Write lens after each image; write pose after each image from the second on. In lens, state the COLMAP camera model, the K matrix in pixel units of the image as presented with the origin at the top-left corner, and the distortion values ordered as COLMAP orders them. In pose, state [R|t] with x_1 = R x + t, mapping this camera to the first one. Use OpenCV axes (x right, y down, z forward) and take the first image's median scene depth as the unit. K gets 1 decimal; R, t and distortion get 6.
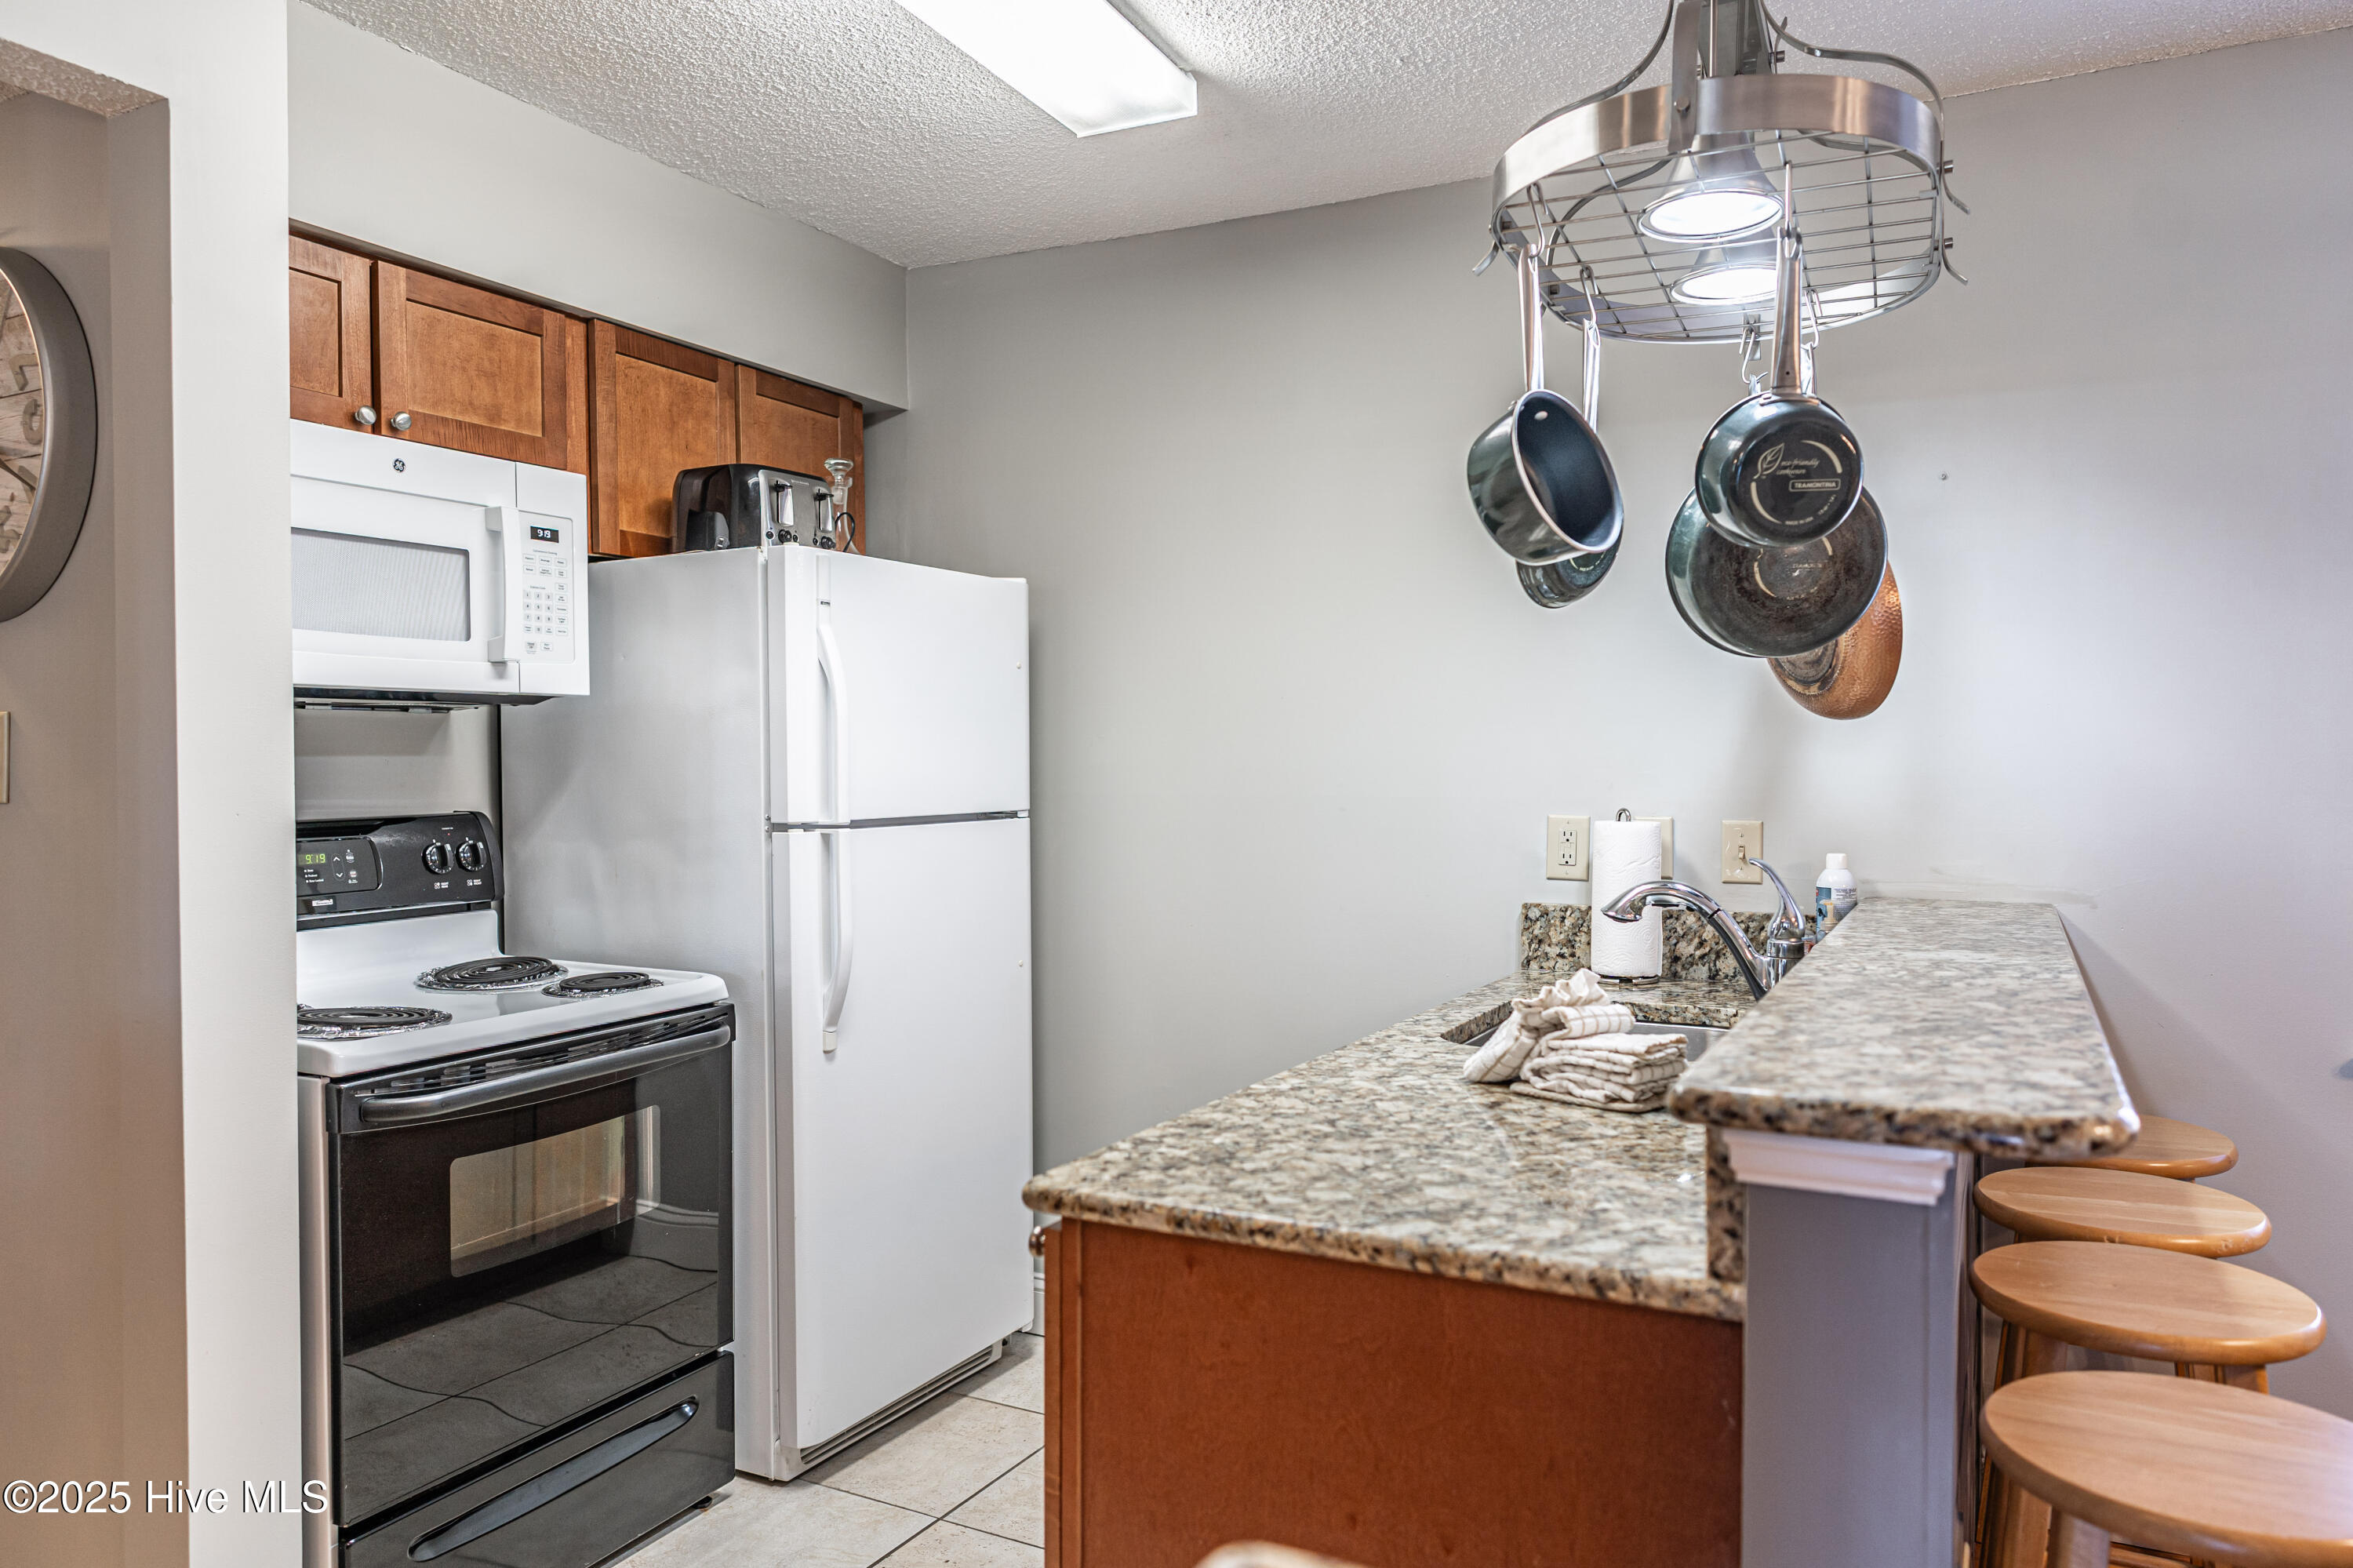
lens RADIAL K [[1575.3, 0, 1172.1], [0, 1575.3, 804.5], [0, 0, 1]] dist [-0.009179, 0.013571]
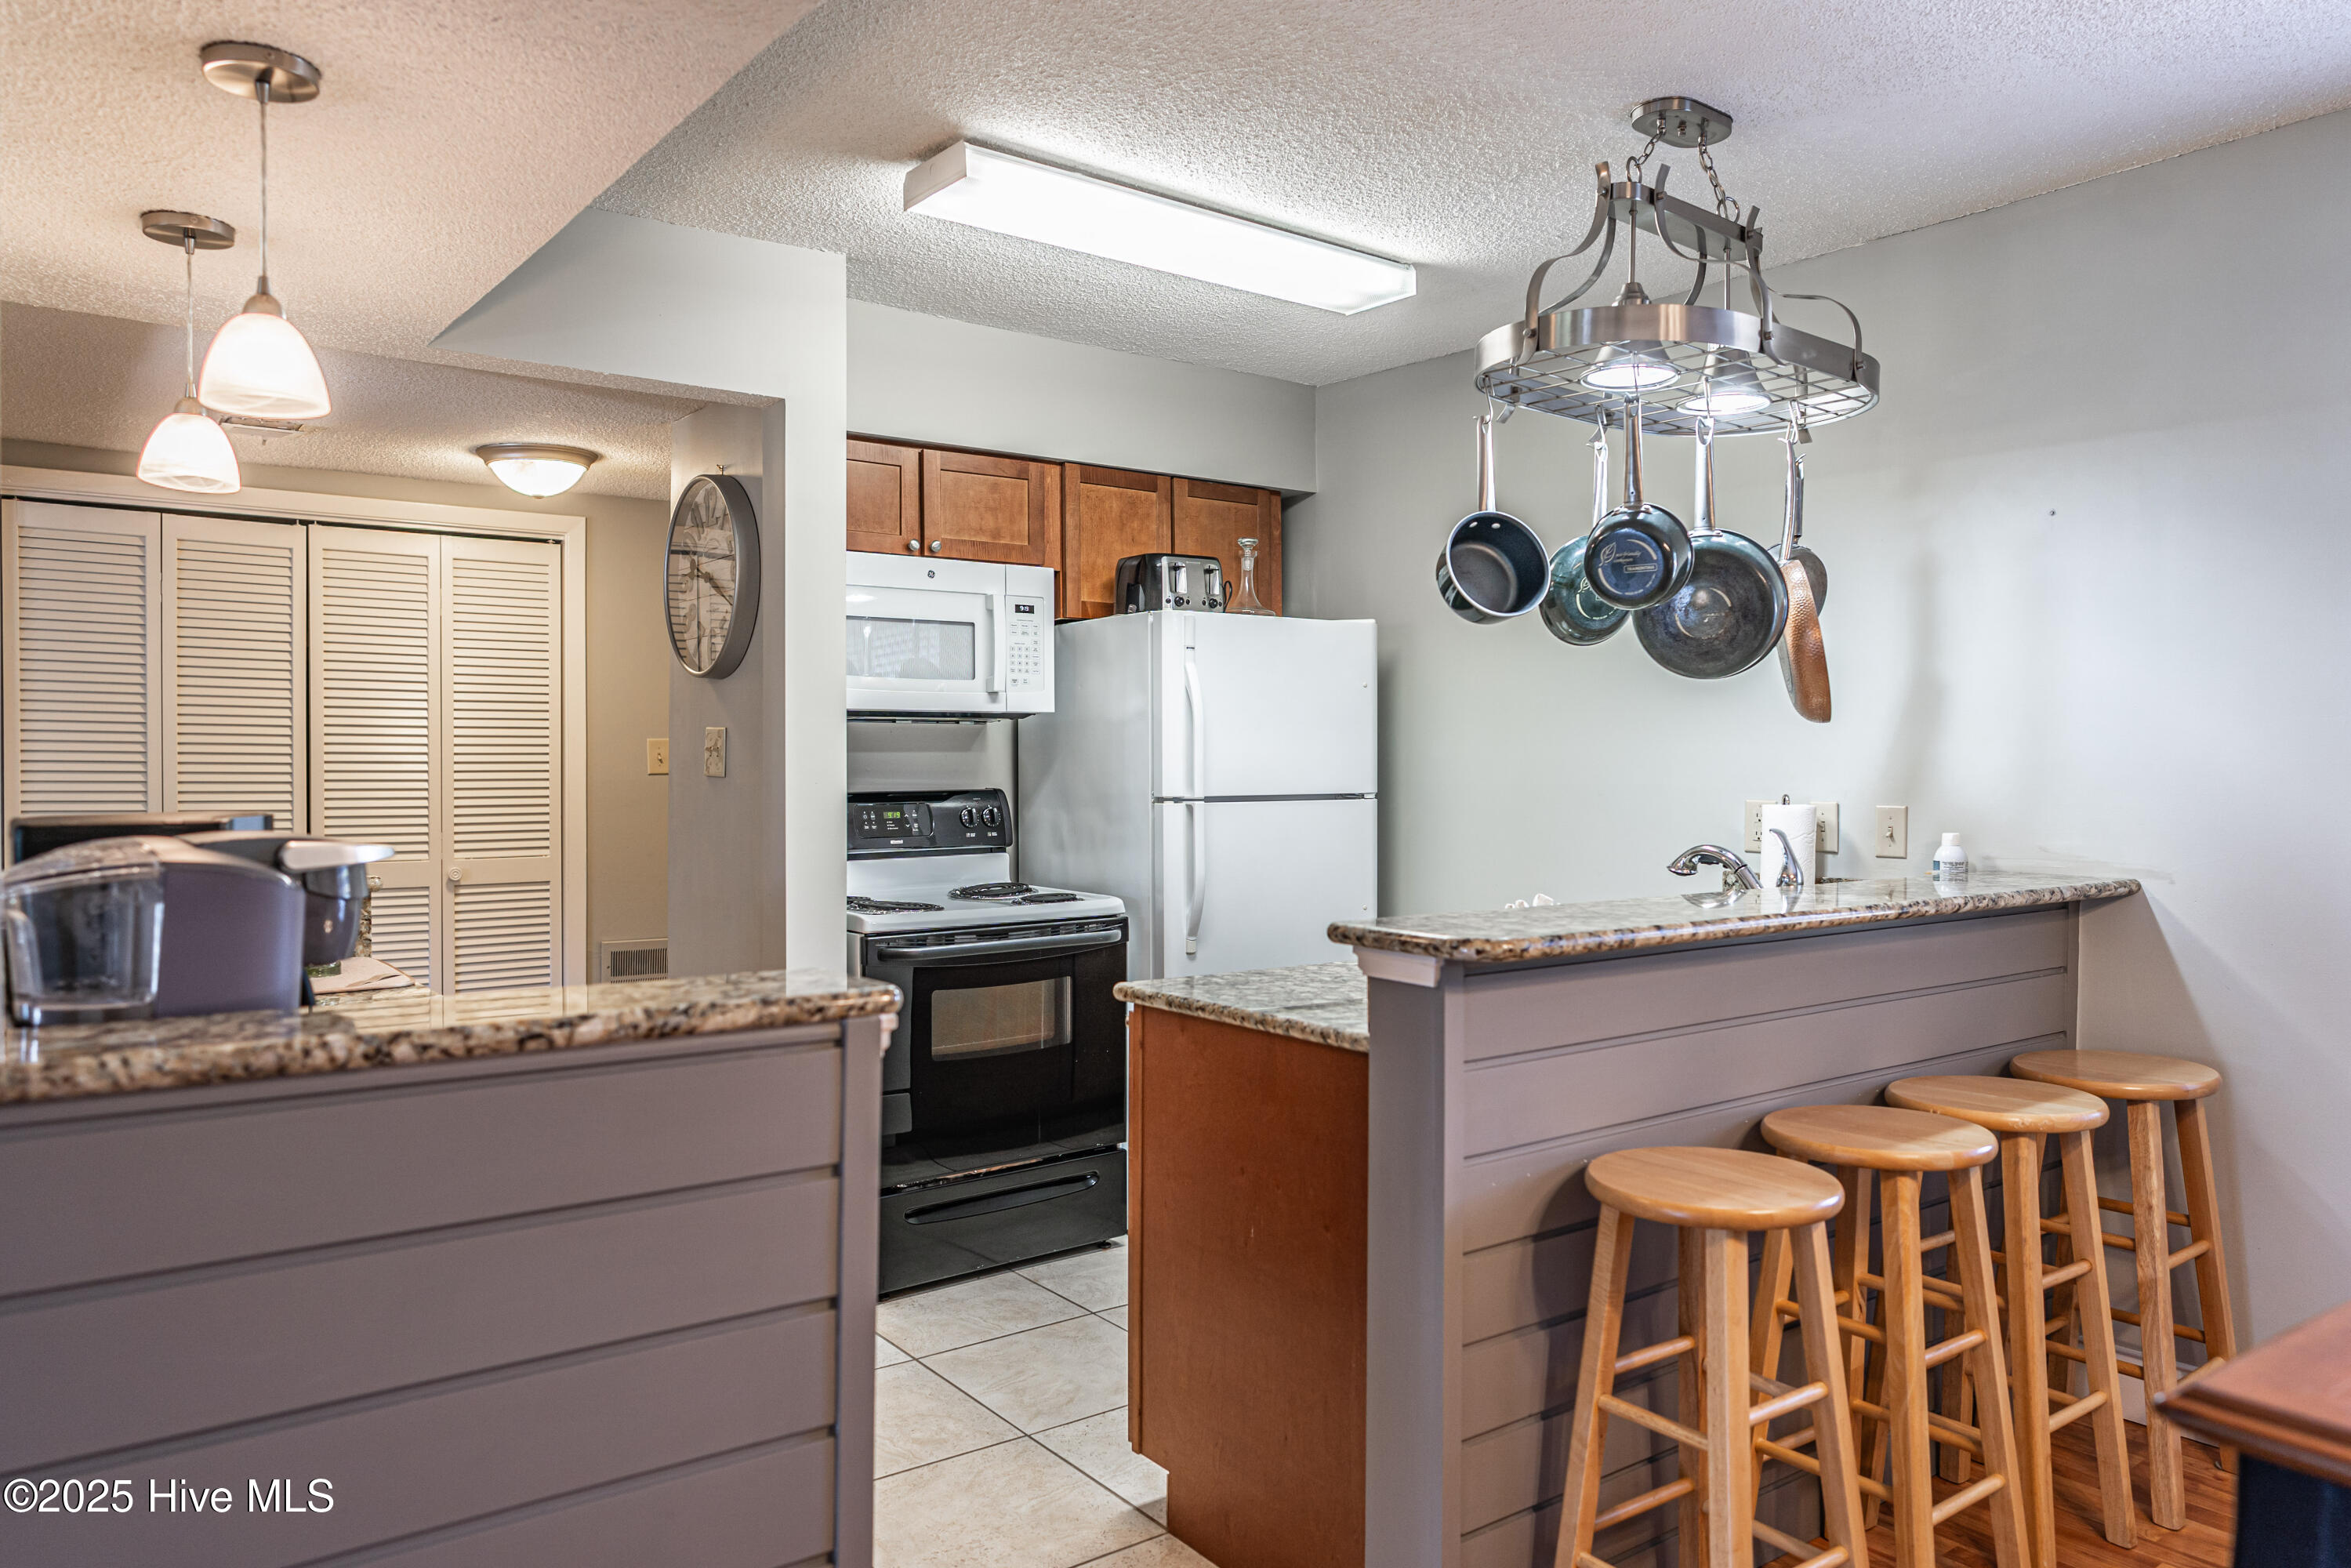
lens RADIAL K [[1574.0, 0, 1174.5], [0, 1574.0, 802.3], [0, 0, 1]] dist [-0.009179, 0.013571]
pose [[0.901304, 0.013090, -0.432990, 0.407512], [-0.013719, 0.999904, 0.001671, 0.014009], [0.432970, 0.004434, 0.901397, -0.331717]]
